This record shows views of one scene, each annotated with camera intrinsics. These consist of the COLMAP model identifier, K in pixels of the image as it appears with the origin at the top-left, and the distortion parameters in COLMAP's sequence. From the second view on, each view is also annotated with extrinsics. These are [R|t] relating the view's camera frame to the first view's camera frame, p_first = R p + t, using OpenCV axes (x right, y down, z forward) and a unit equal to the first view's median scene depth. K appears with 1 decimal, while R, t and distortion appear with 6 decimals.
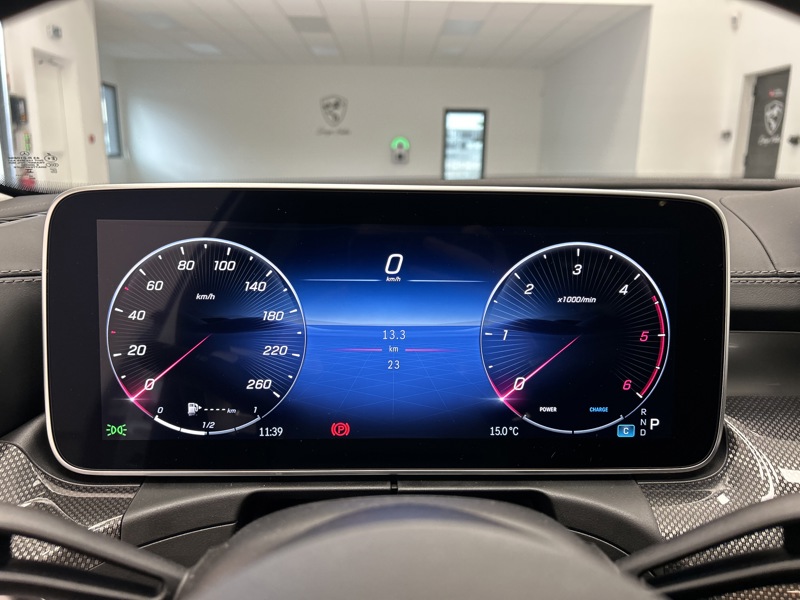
lens RADIAL K [[577.3, 0, 400.0], [0, 577.3, 300.0], [0, 0, 1]] dist [0.073177, -0.098350]
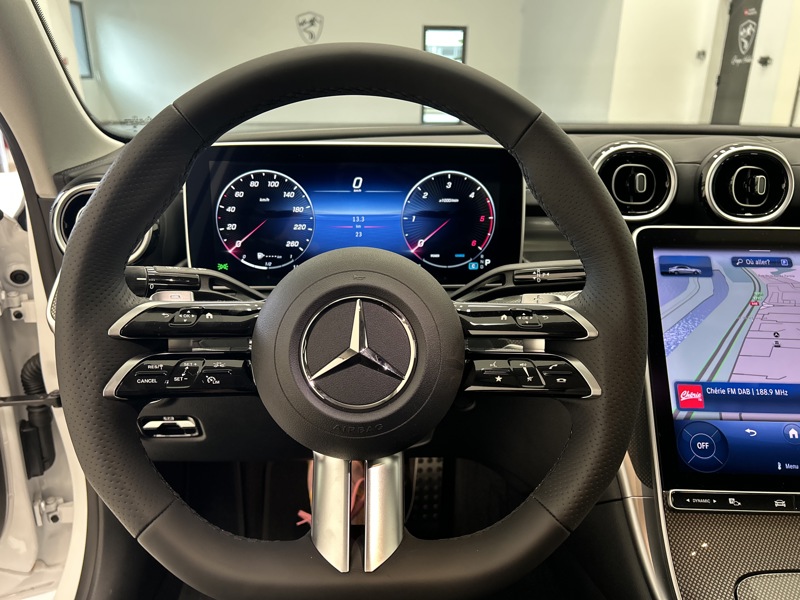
lens RADIAL K [[587.4, 0, 397.1], [0, 587.4, 308.8], [0, 0, 1]] dist [0.084109, -0.094767]
pose [[0.999662, -0.012850, 0.022594, 0.073583], [0.009642, 0.990558, 0.136751, 0.090418], [-0.024138, -0.136487, 0.990348, -1.070961]]
